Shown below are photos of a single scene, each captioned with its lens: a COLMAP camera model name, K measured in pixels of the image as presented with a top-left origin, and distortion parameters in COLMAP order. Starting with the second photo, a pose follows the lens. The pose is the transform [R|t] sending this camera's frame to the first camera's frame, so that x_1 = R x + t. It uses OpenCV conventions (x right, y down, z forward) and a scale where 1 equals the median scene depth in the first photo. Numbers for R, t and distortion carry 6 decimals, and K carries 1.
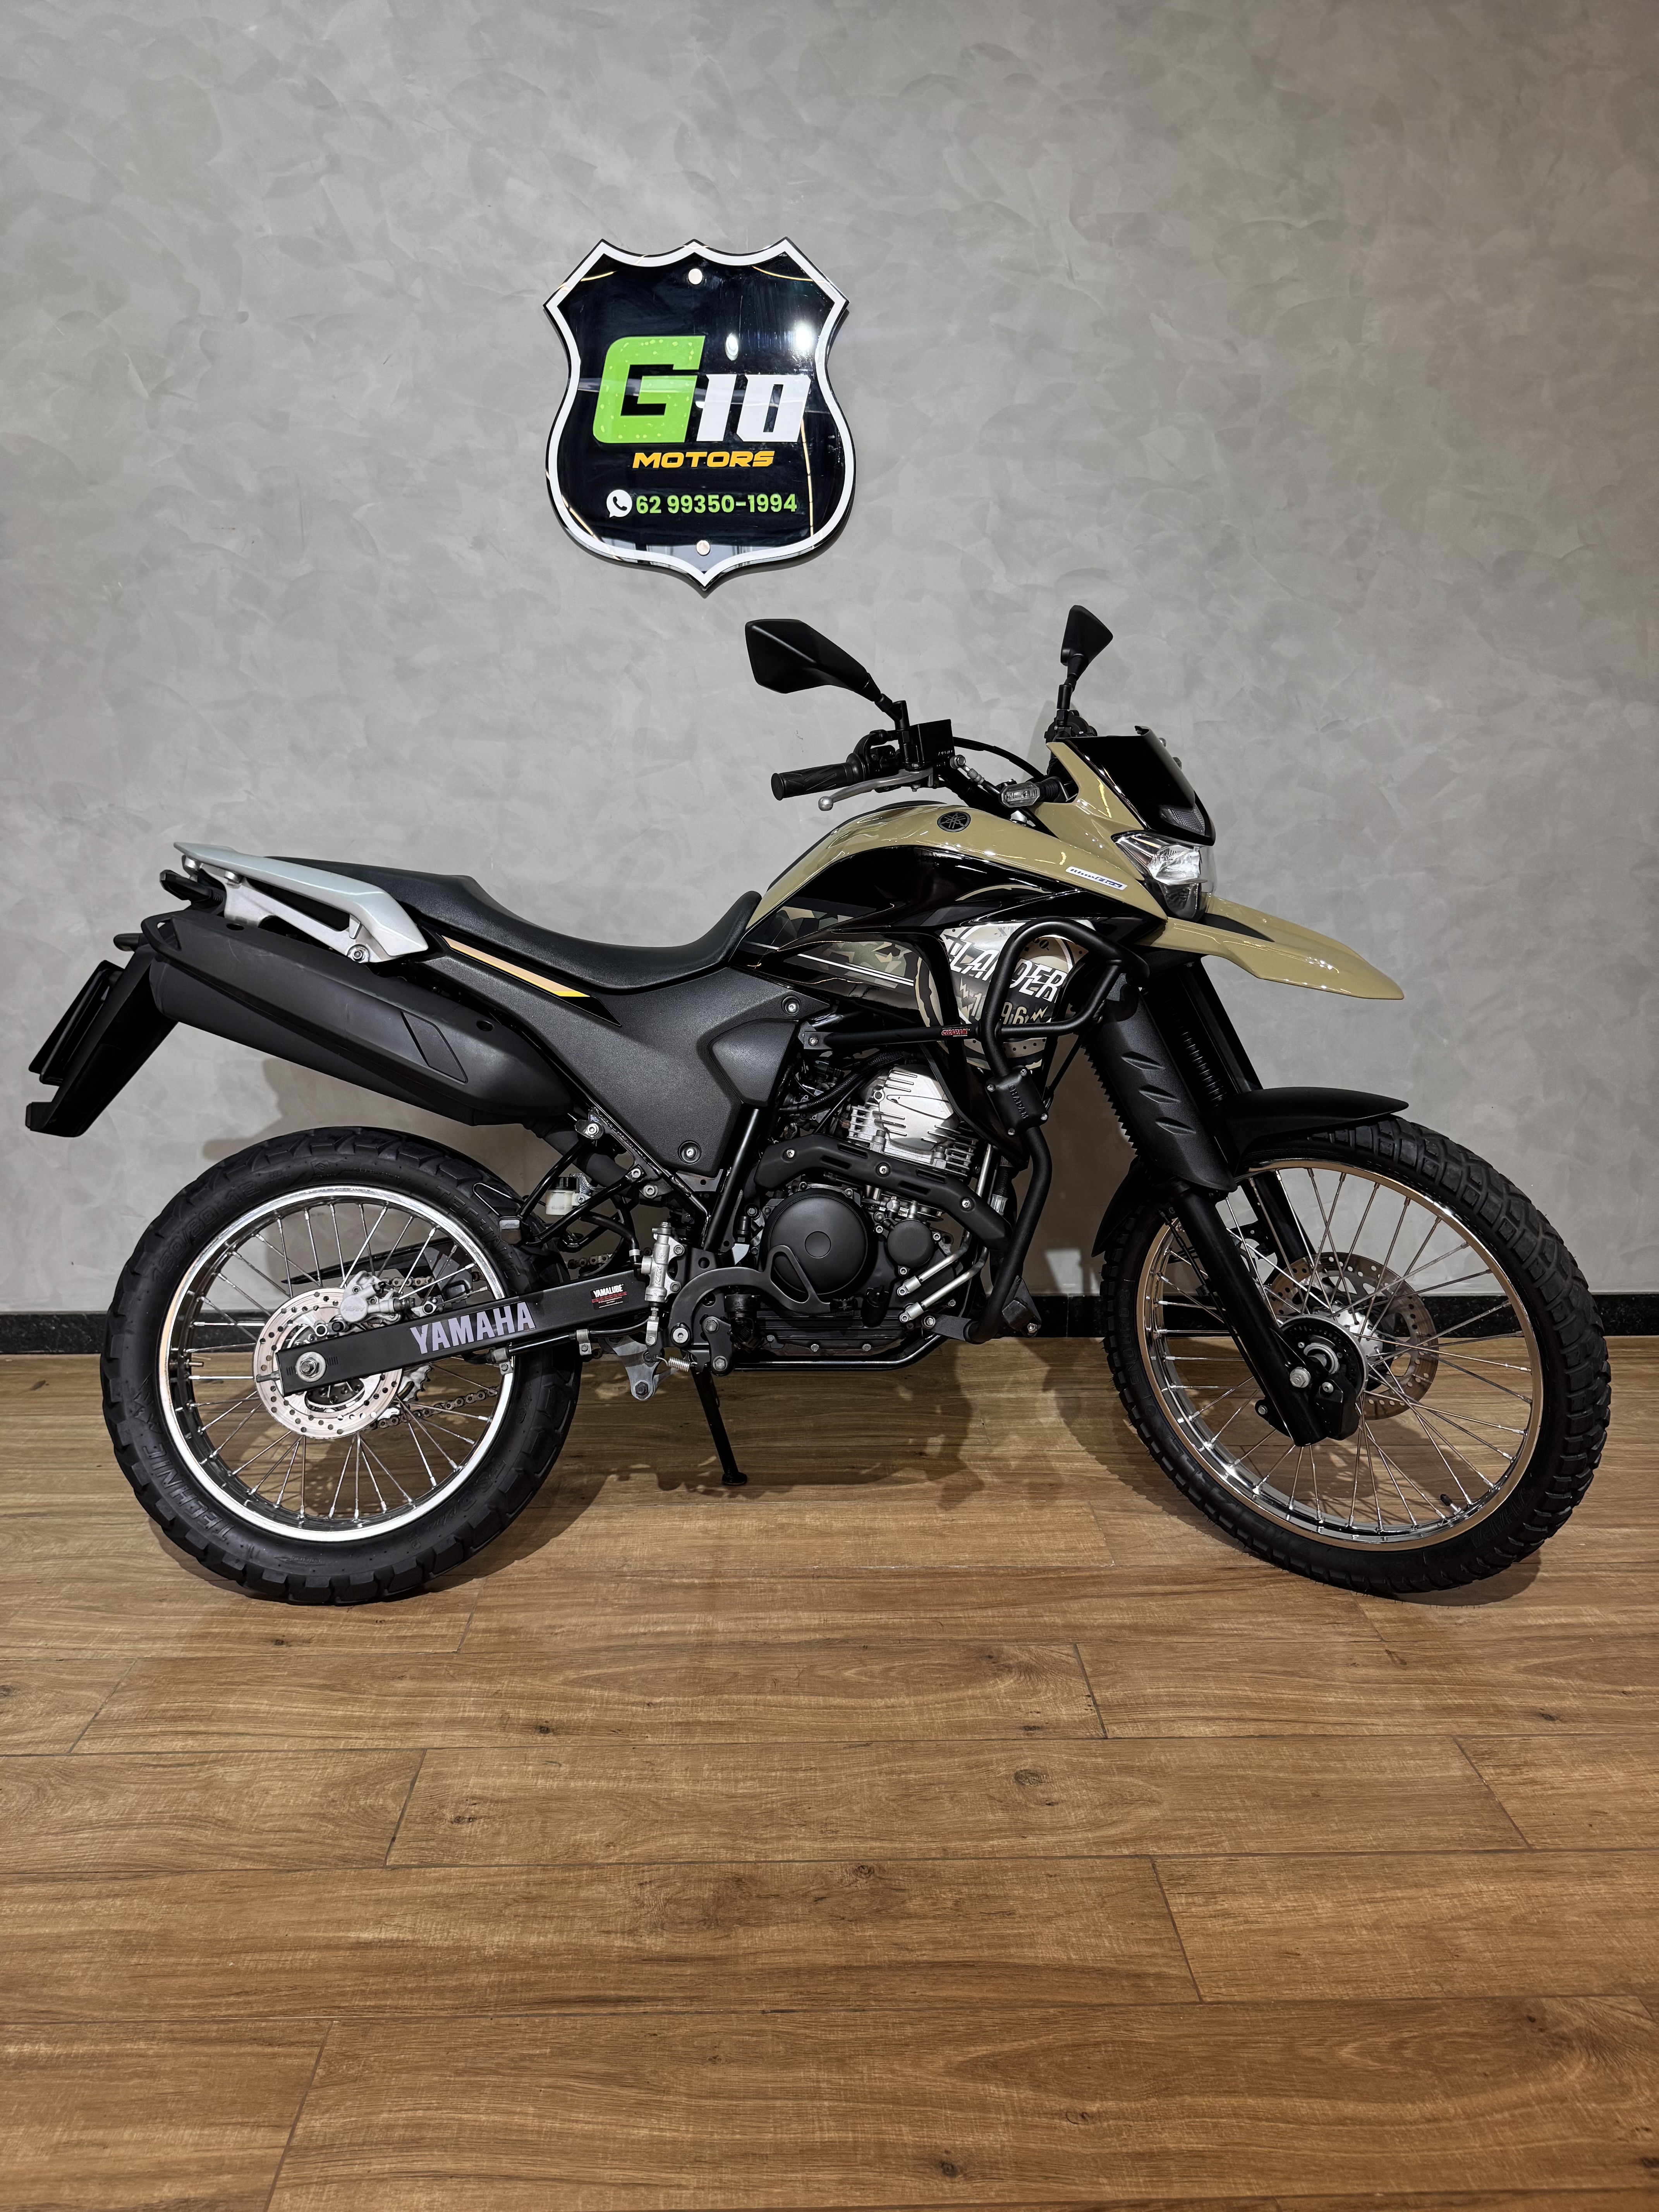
lens RADIAL K [[1575.4, 0, 827.8], [0, 1575.4, 1113.1], [0, 0, 1]] dist [0.006157, -0.016912]
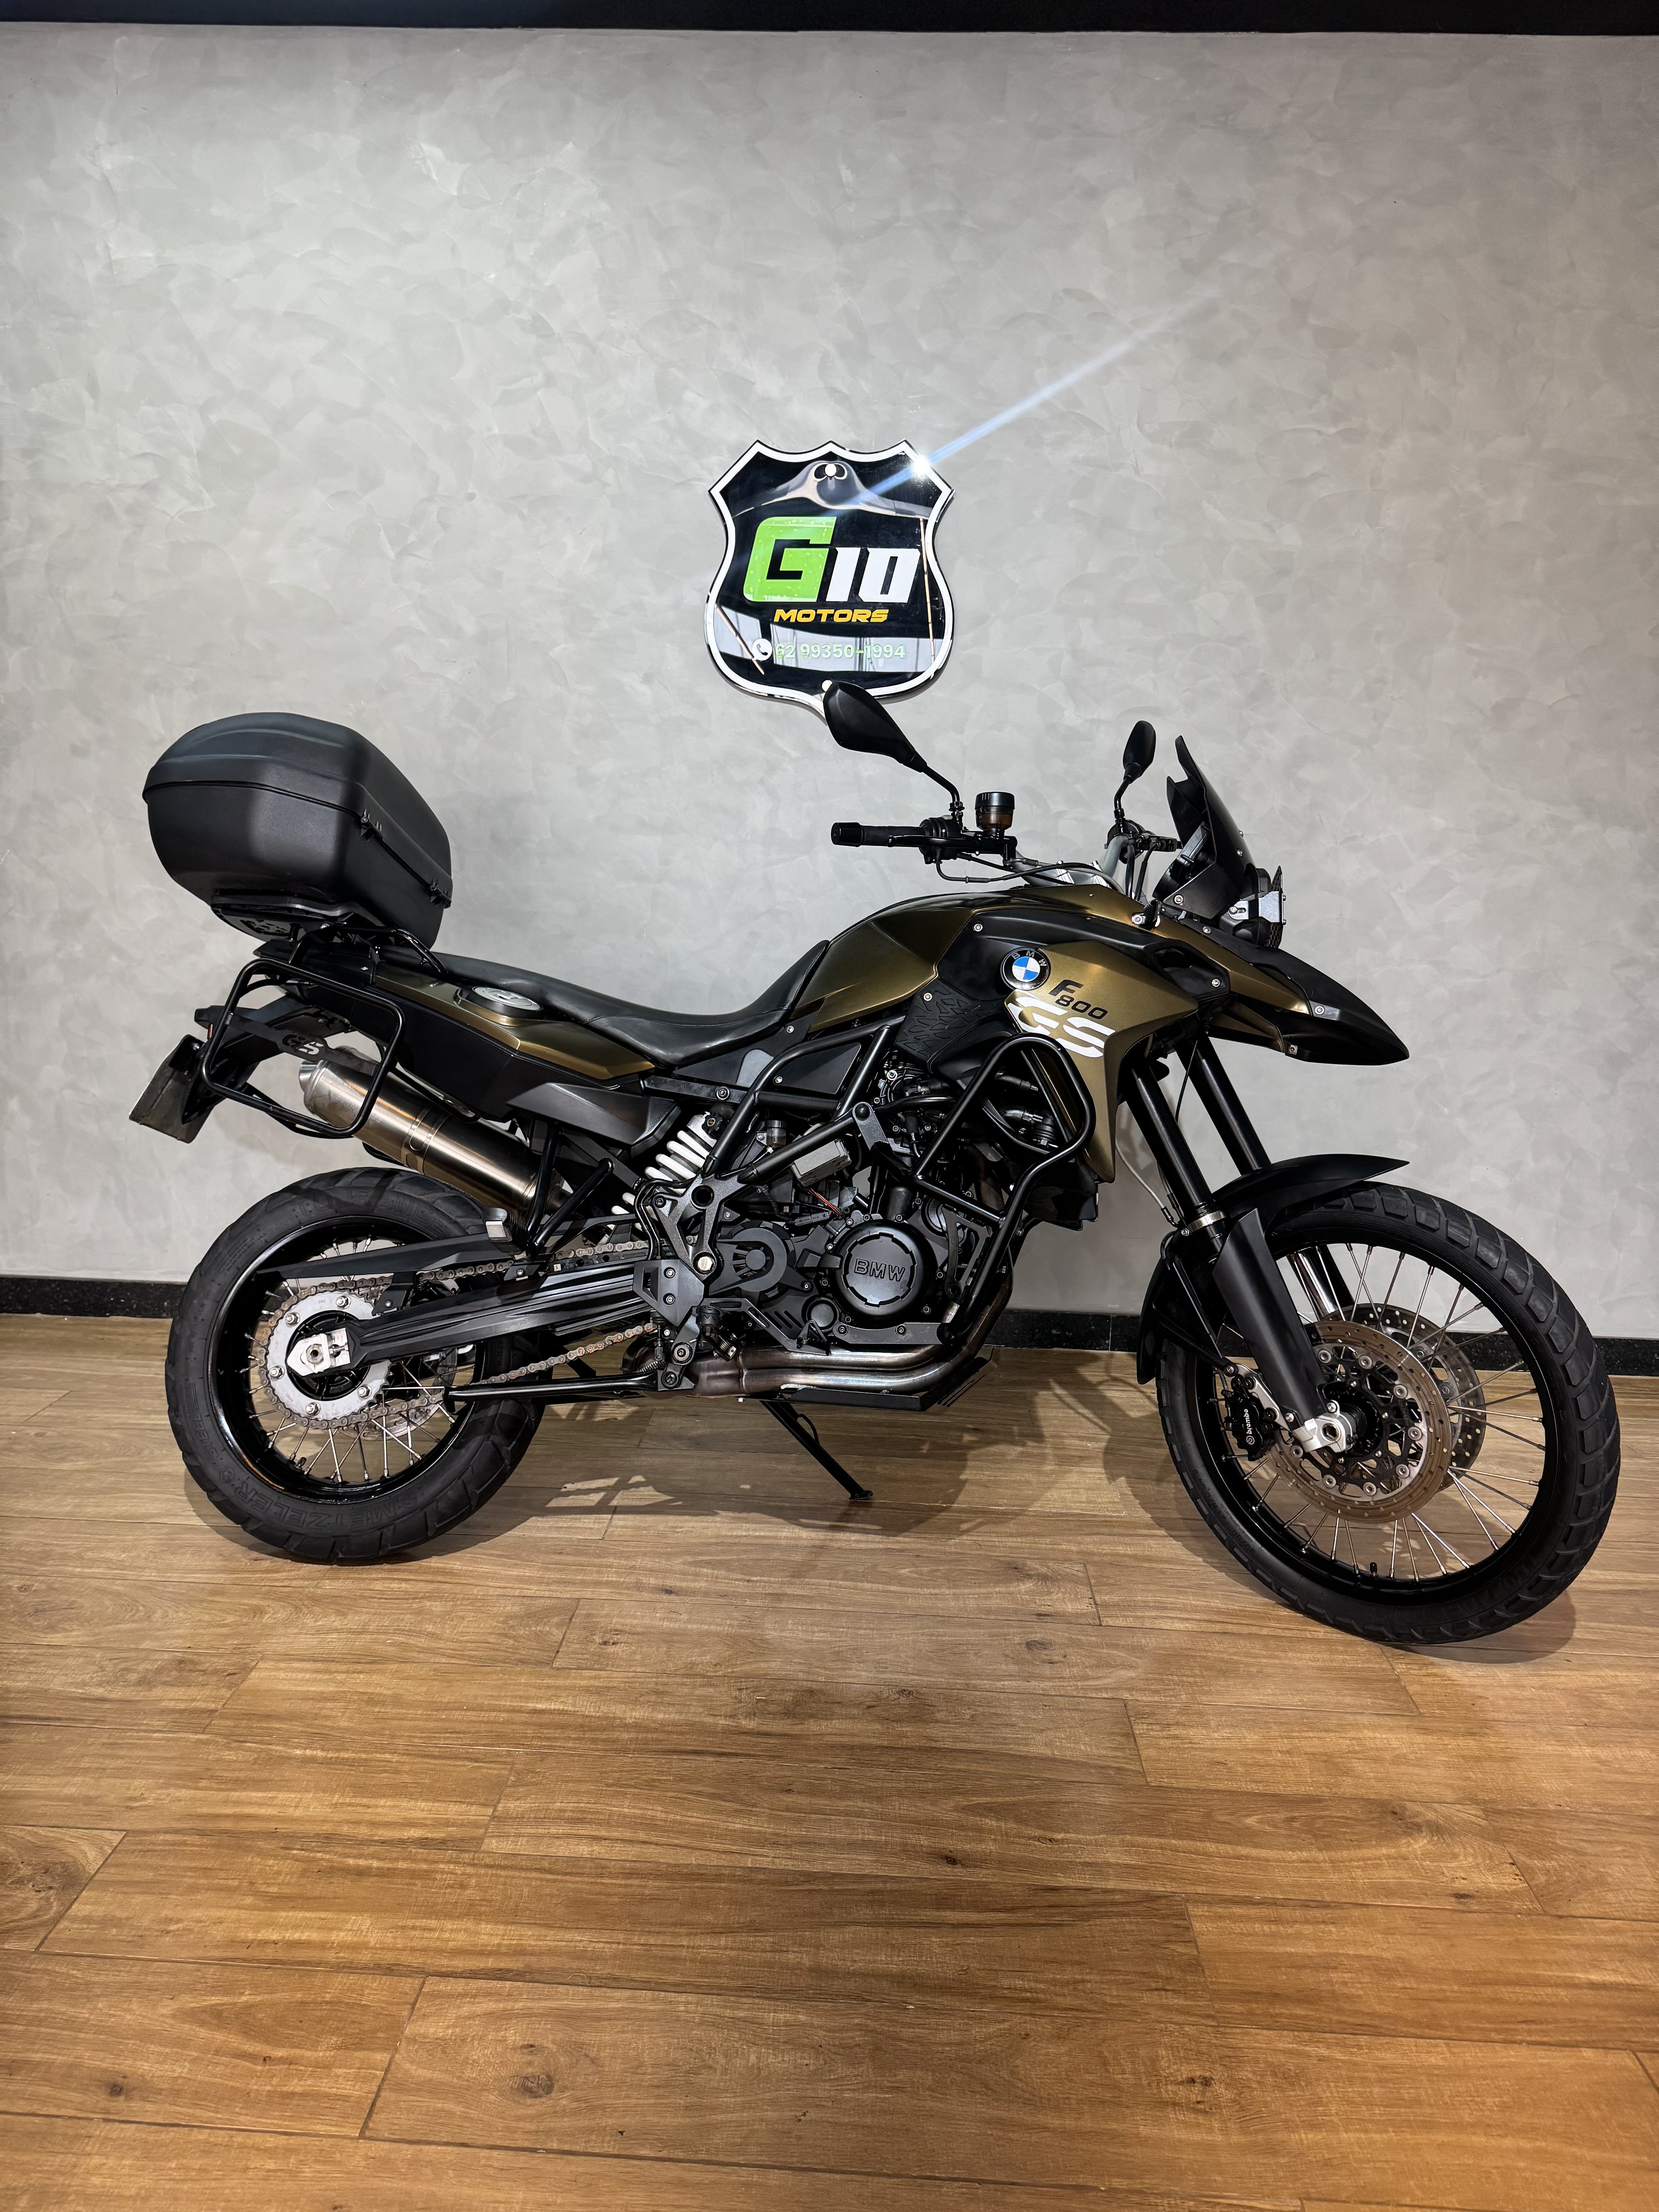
lens RADIAL K [[1574.3, 0, 821.5], [0, 1574.3, 1111.4], [0, 0, 1]] dist [0.009407, -0.018551]
pose [[0.996762, 0.039196, -0.070212, 0.015940], [-0.042463, 0.998054, -0.045668, 0.031634], [0.068285, 0.048502, 0.996486, -0.215517]]
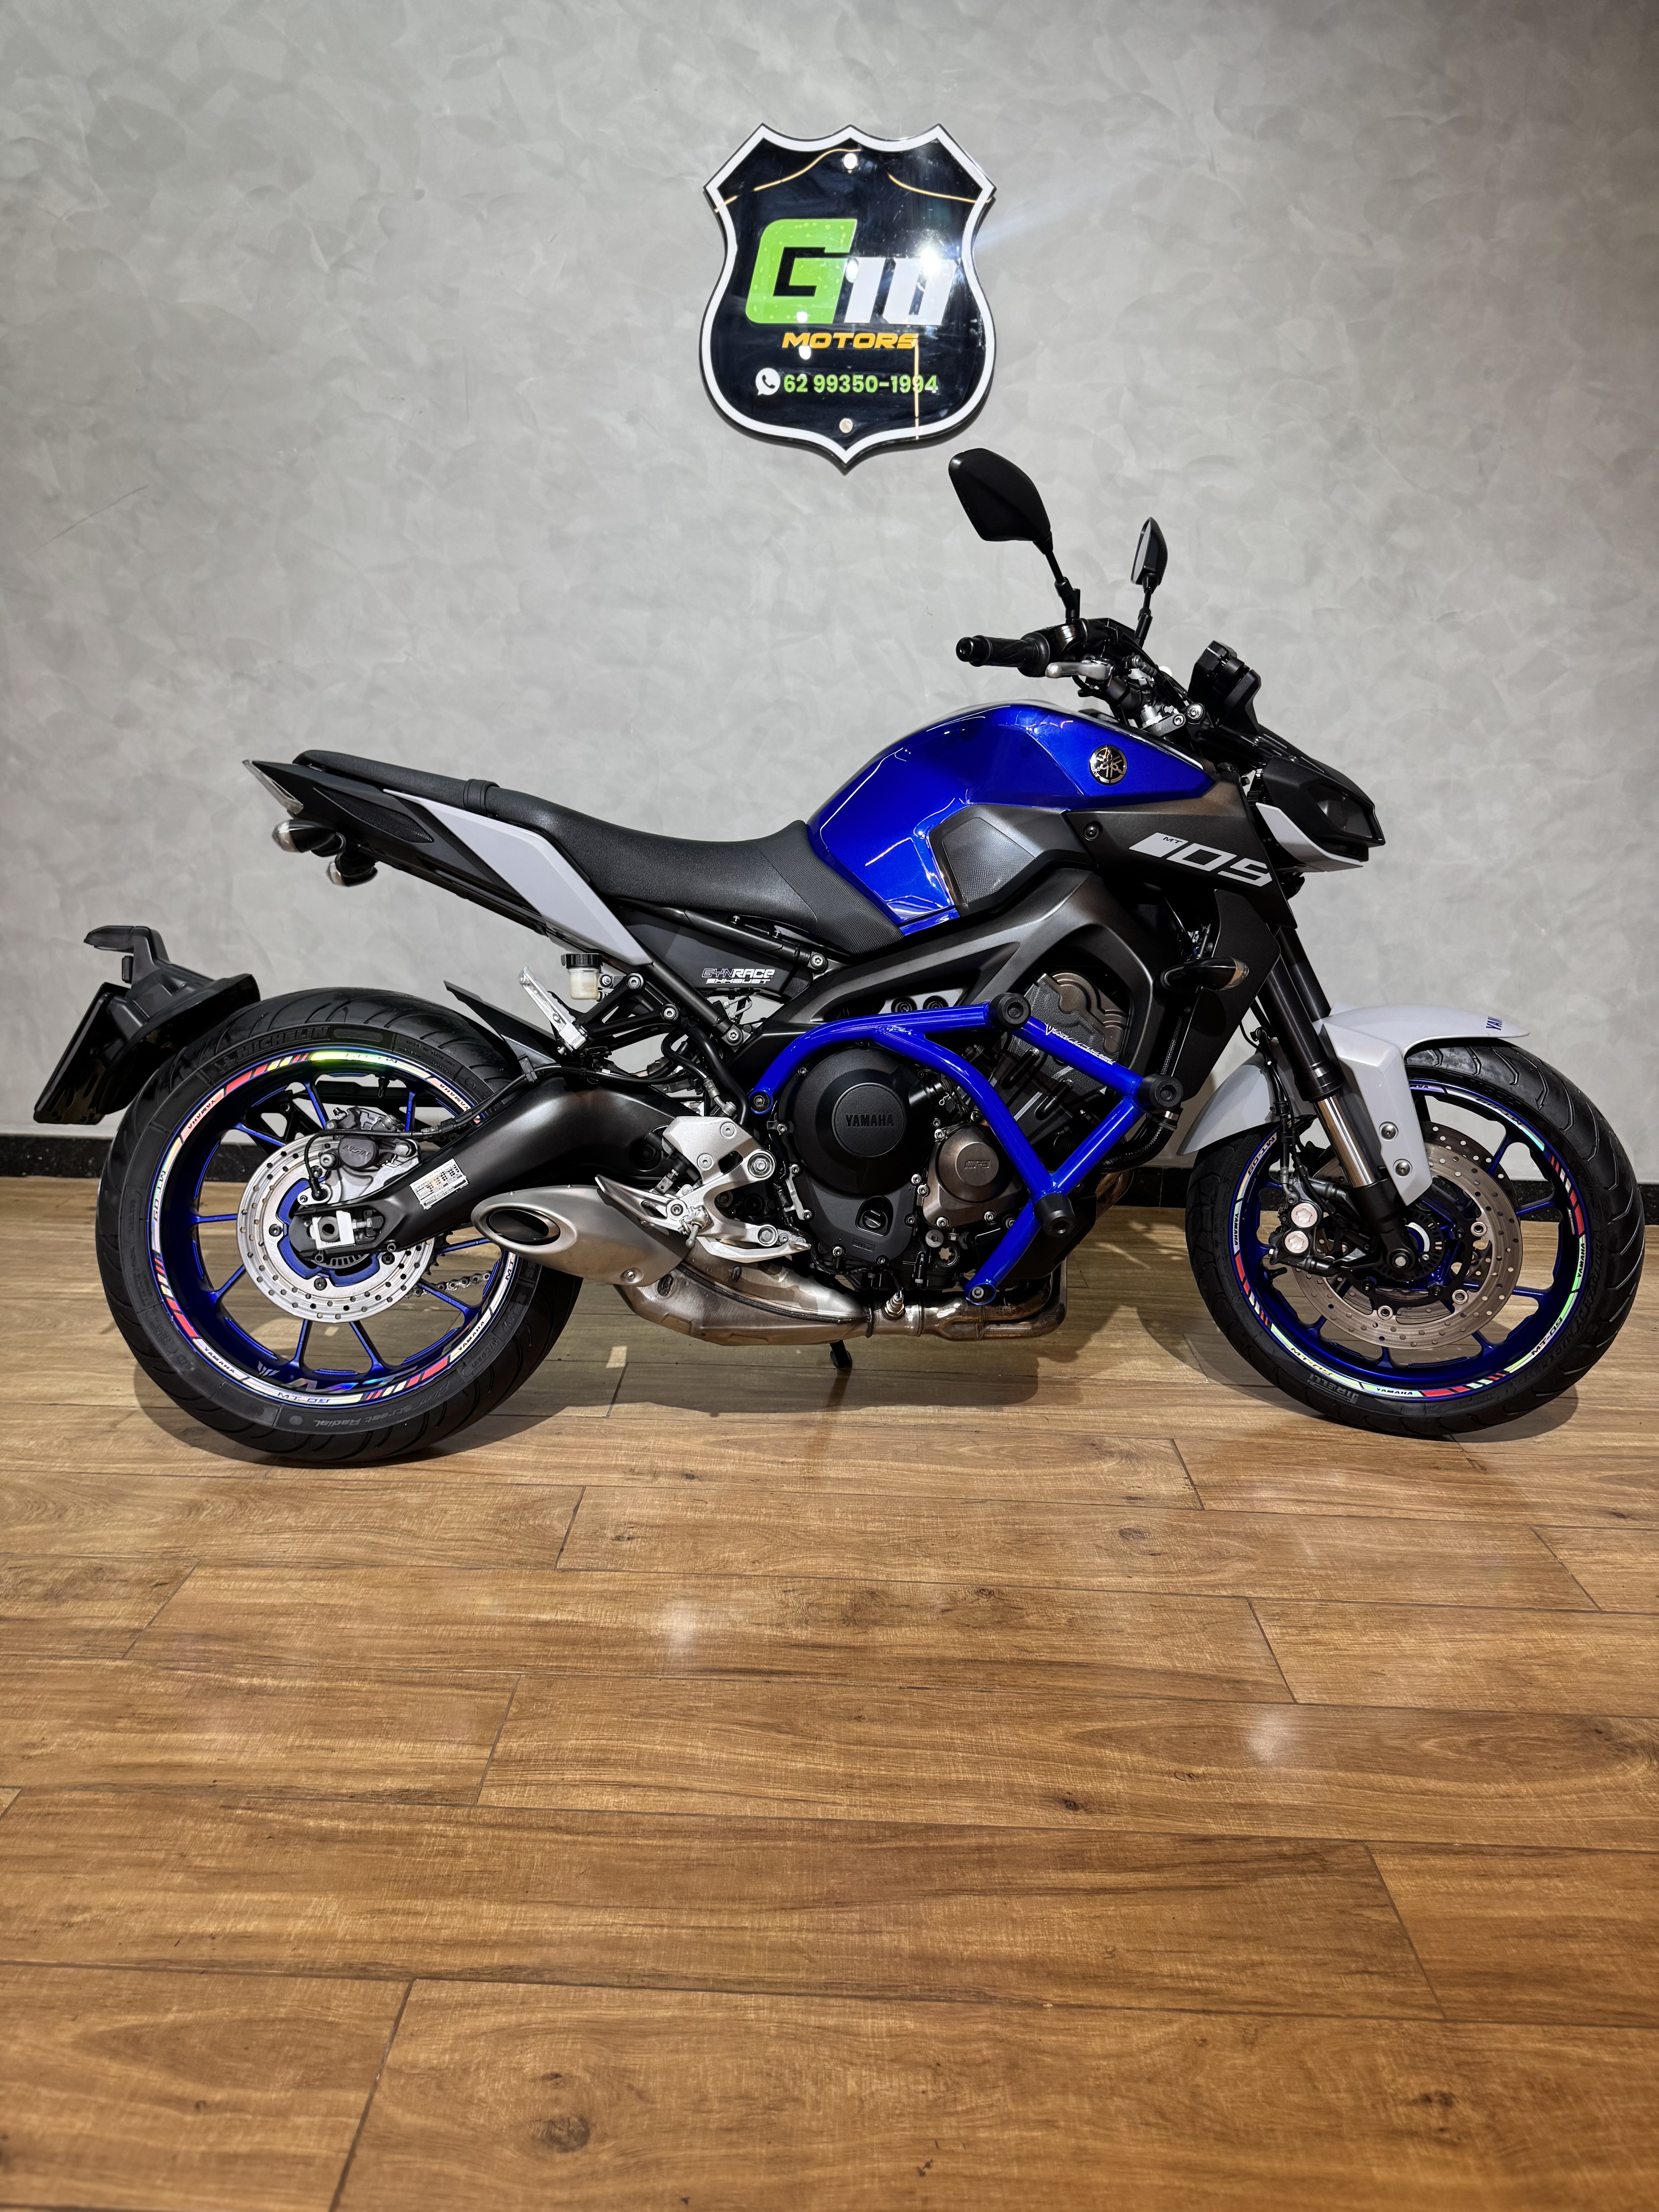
lens RADIAL K [[1577.0, 0, 829.7], [0, 1577.0, 1115.7], [0, 0, 1]] dist [0.006134, -0.014863]
pose [[0.998553, 0.037591, -0.038466, -0.033756], [-0.036537, 0.998947, 0.027743, 0.071447], [0.039468, -0.026298, 0.998875, -0.059633]]
